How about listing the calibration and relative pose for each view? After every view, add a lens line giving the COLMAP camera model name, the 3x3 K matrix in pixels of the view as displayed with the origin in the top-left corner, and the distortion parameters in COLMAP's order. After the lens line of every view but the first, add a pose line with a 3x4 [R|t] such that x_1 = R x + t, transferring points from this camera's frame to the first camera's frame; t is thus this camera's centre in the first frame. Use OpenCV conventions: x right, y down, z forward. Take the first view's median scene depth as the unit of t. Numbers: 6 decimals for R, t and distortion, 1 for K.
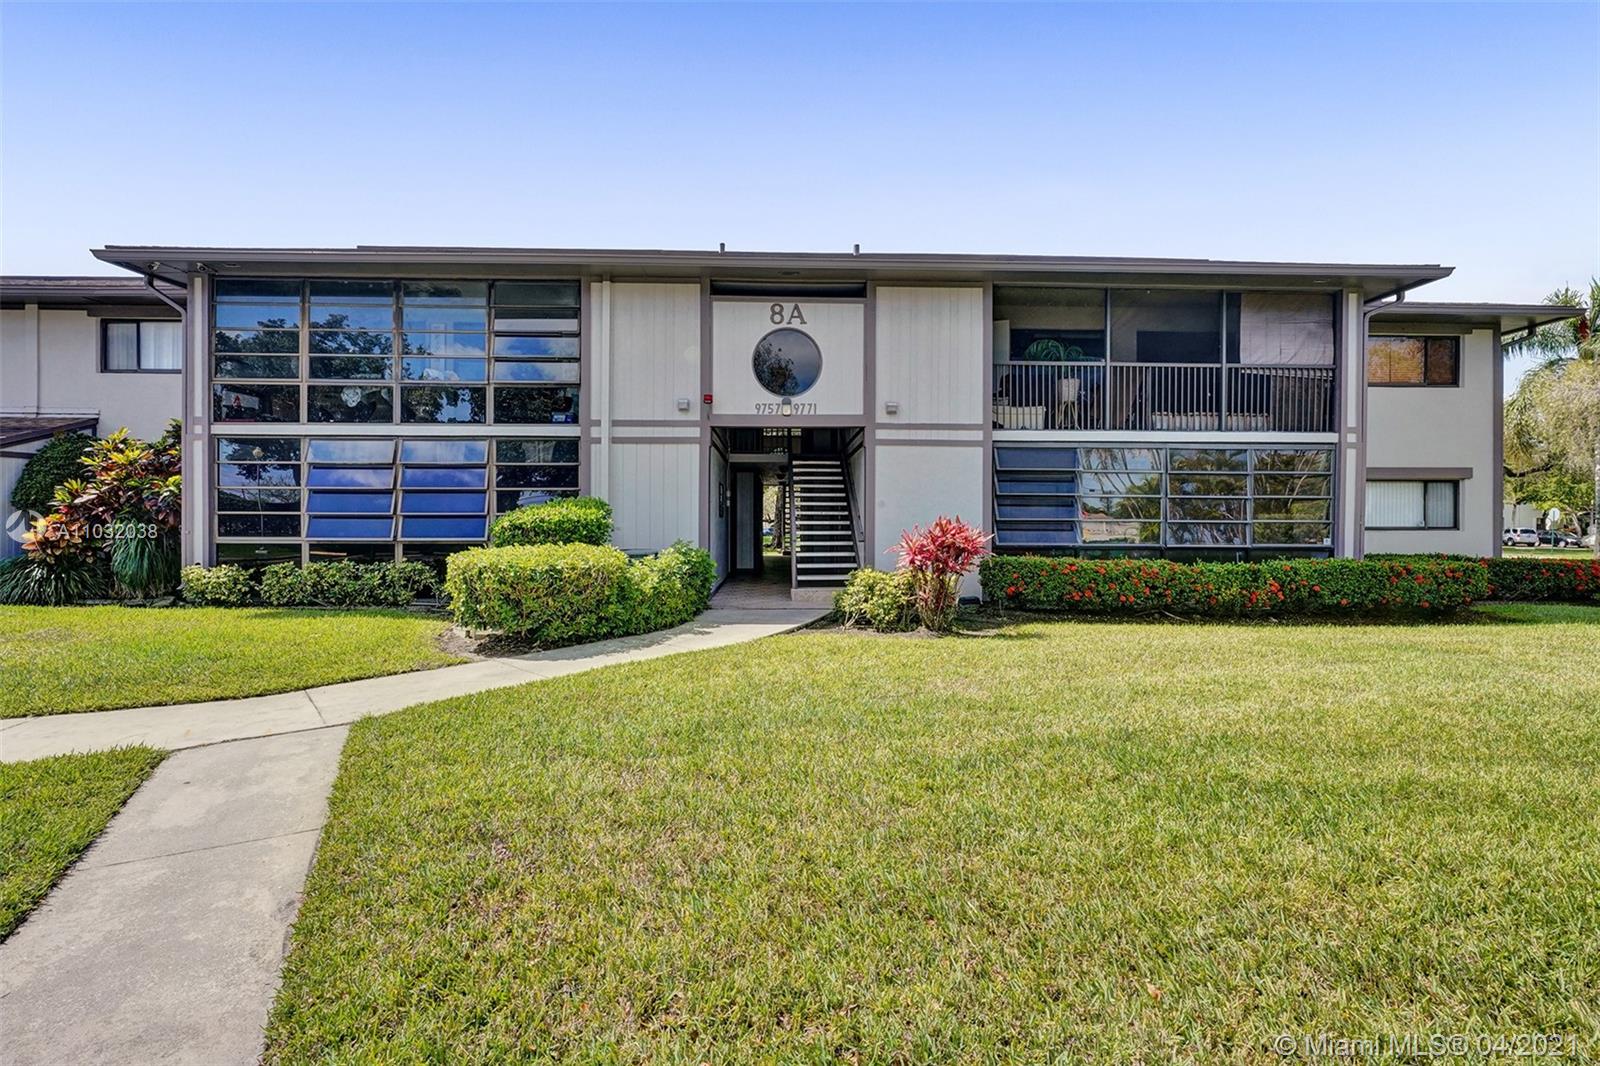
lens RADIAL K [[742.1, 0, 800.0], [0, 742.1, 533.0], [0, 0, 1]] dist [-0.001216, -0.000046]
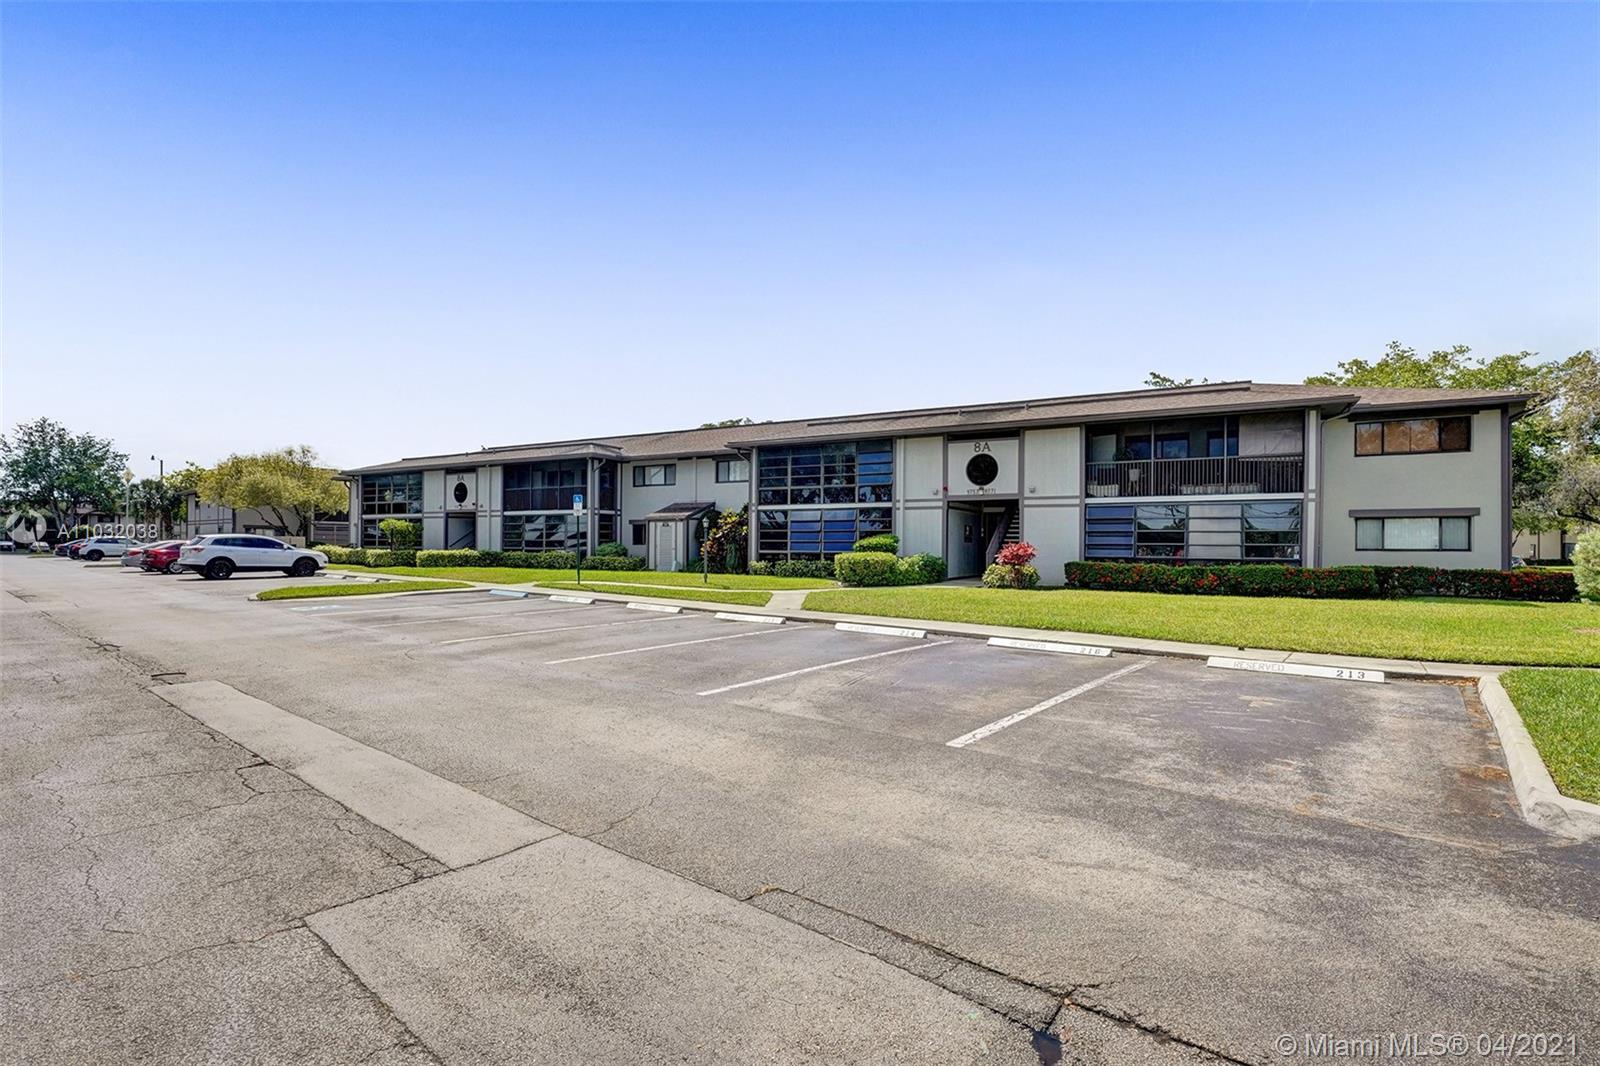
lens RADIAL K [[742.1, 0, 800.0], [0, 742.1, 533.0], [0, 0, 1]] dist [-0.001216, -0.000046]
pose [[0.858523, -0.007041, -0.512727, 0.623900], [-0.011132, 0.999414, -0.032363, 0.026562], [0.512654, 0.033492, 0.857942, -1.089267]]
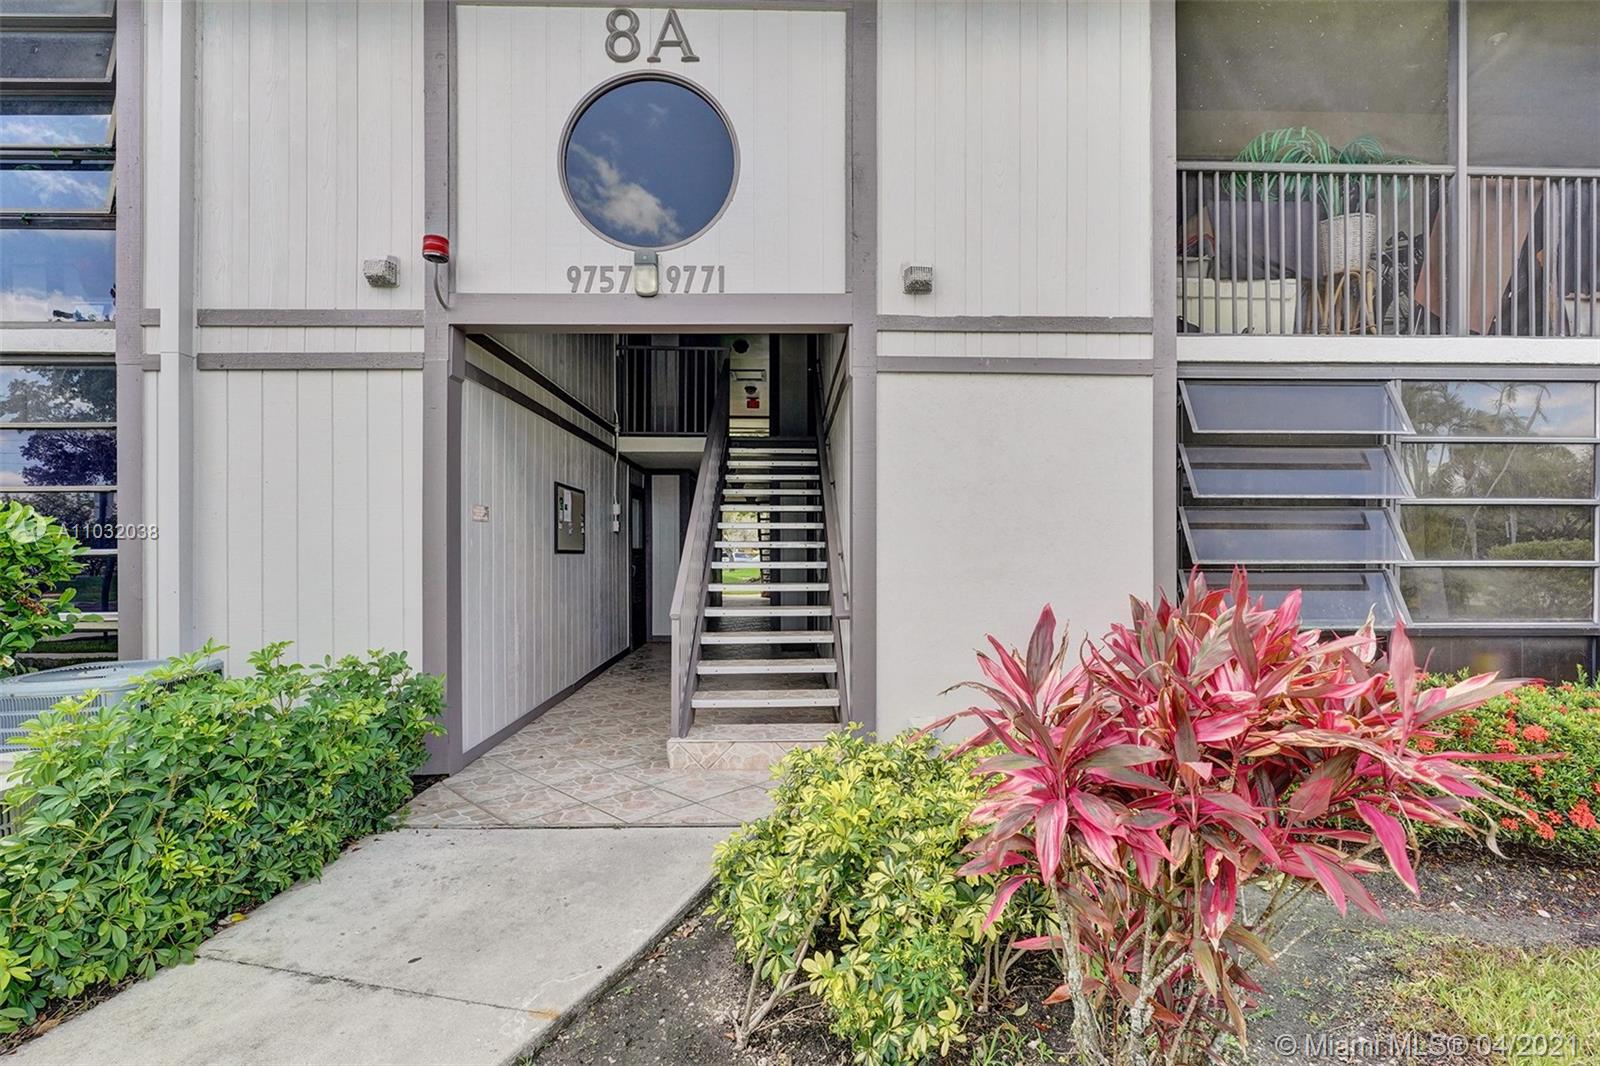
lens RADIAL K [[712.1, 0, 800.0], [0, 712.1, 533.0], [0, 0, 1]] dist [-0.000444, -0.000005]
pose [[0.999939, 0.001011, -0.010999, 0.066103], [-0.001330, 0.999579, -0.028981, -0.024089], [0.010966, 0.028994, 0.999519, 0.632454]]
